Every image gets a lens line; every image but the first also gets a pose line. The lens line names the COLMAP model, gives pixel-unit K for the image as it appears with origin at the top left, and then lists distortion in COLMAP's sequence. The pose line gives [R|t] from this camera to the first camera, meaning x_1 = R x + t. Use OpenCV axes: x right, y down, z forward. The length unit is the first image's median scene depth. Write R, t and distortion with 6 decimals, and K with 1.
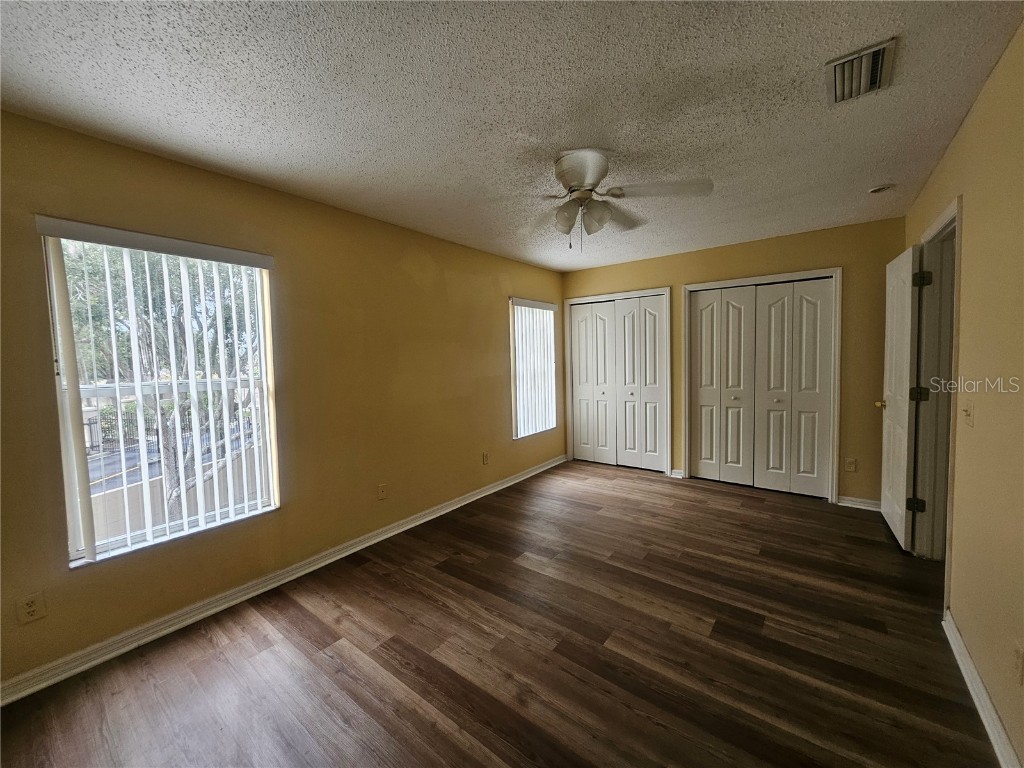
lens RADIAL K [[401.6, 0, 509.5], [0, 401.6, 377.4], [0, 0, 1]] dist [-0.001877, -0.000268]
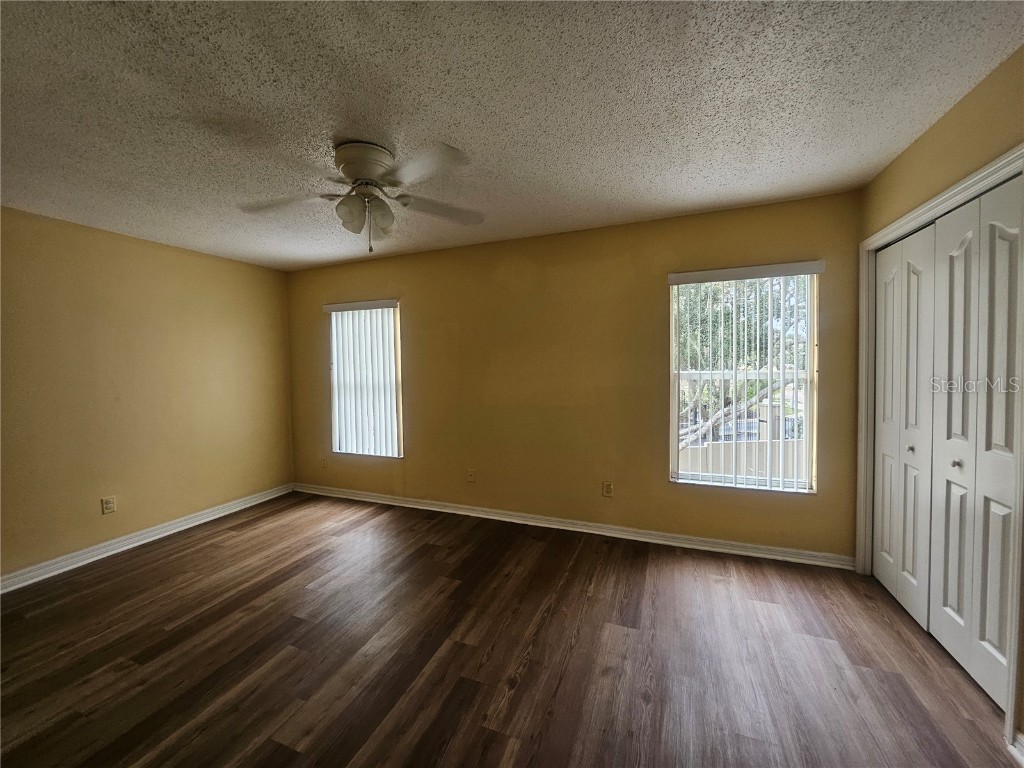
lens RADIAL K [[403.1, 0, 505.6], [0, 403.1, 379.2], [0, 0, 1]] dist [-0.005507, -0.000389]
pose [[0.271616, 0.057769, -0.960670, 0.653853], [-0.037621, 0.998071, 0.049382, -0.048533], [0.961670, 0.022728, 0.273266, 0.599024]]
